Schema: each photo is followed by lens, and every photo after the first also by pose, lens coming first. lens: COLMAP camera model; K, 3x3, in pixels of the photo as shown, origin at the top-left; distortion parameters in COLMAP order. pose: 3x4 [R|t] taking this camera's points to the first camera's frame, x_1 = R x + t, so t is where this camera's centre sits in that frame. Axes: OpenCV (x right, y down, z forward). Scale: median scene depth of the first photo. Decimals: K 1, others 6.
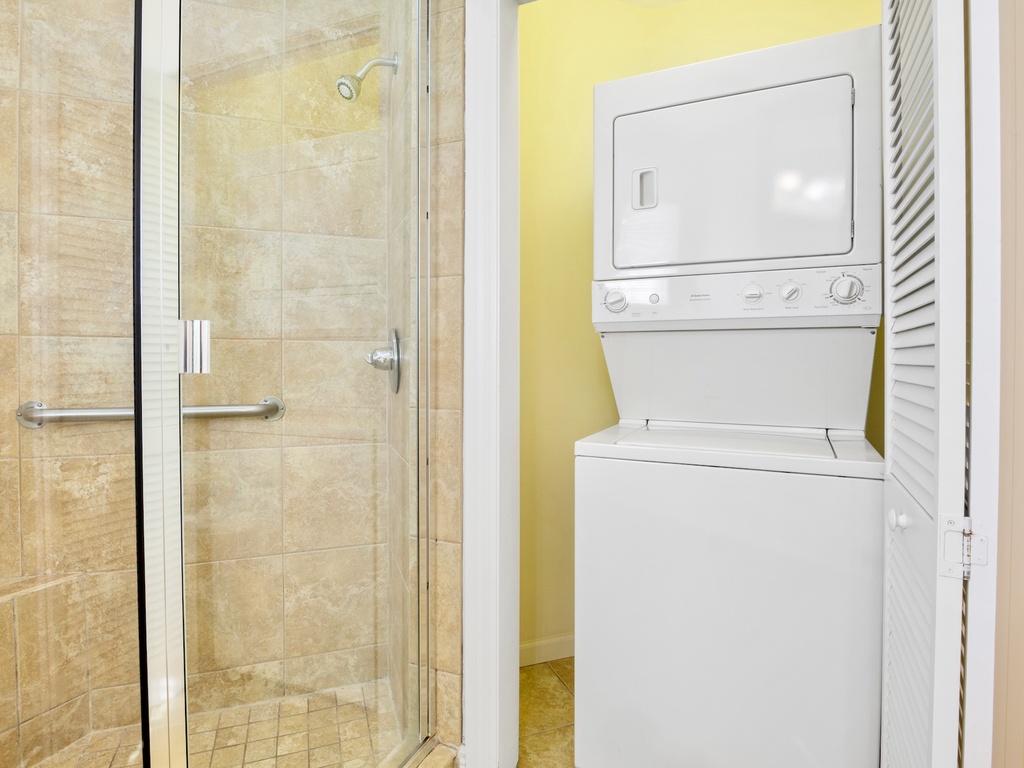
lens RADIAL K [[564.5, 0, 503.3], [0, 564.5, 376.8], [0, 0, 1]] dist [-0.016804, -0.000509]
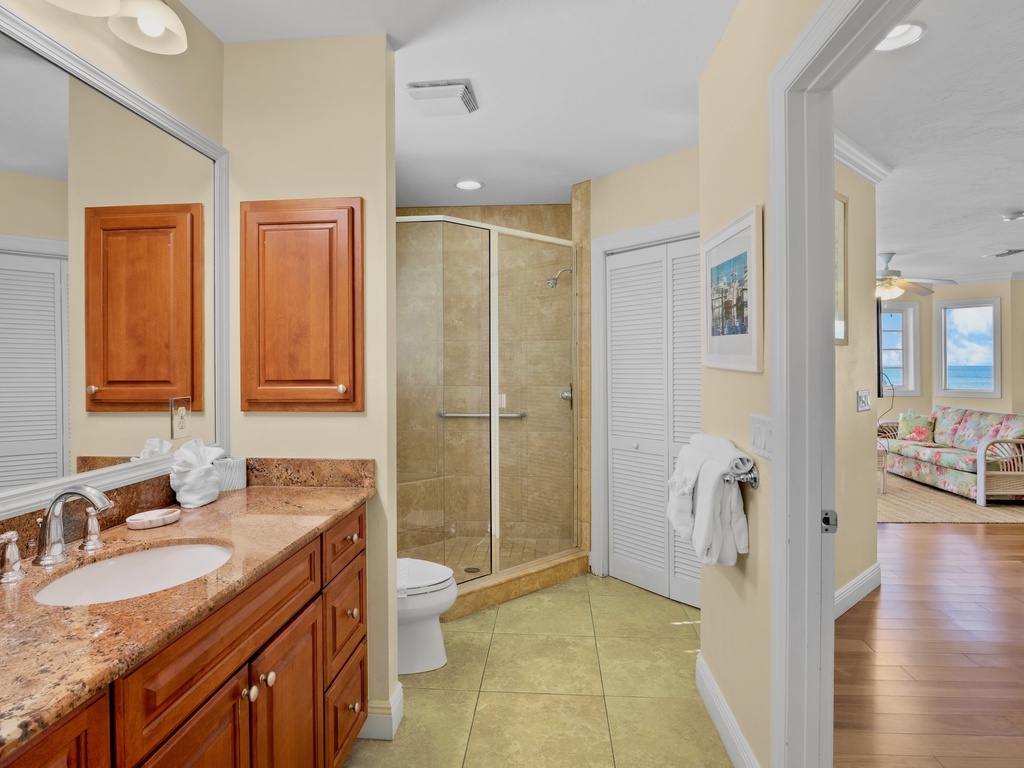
lens RADIAL K [[564.5, 0, 503.3], [0, 564.5, 376.8], [0, 0, 1]] dist [-0.016804, -0.000509]
pose [[0.902675, 0.001792, -0.430319, 0.584453], [-0.002893, 0.999994, -0.001905, -0.108523], [0.430313, 0.002965, 0.902675, -1.289384]]
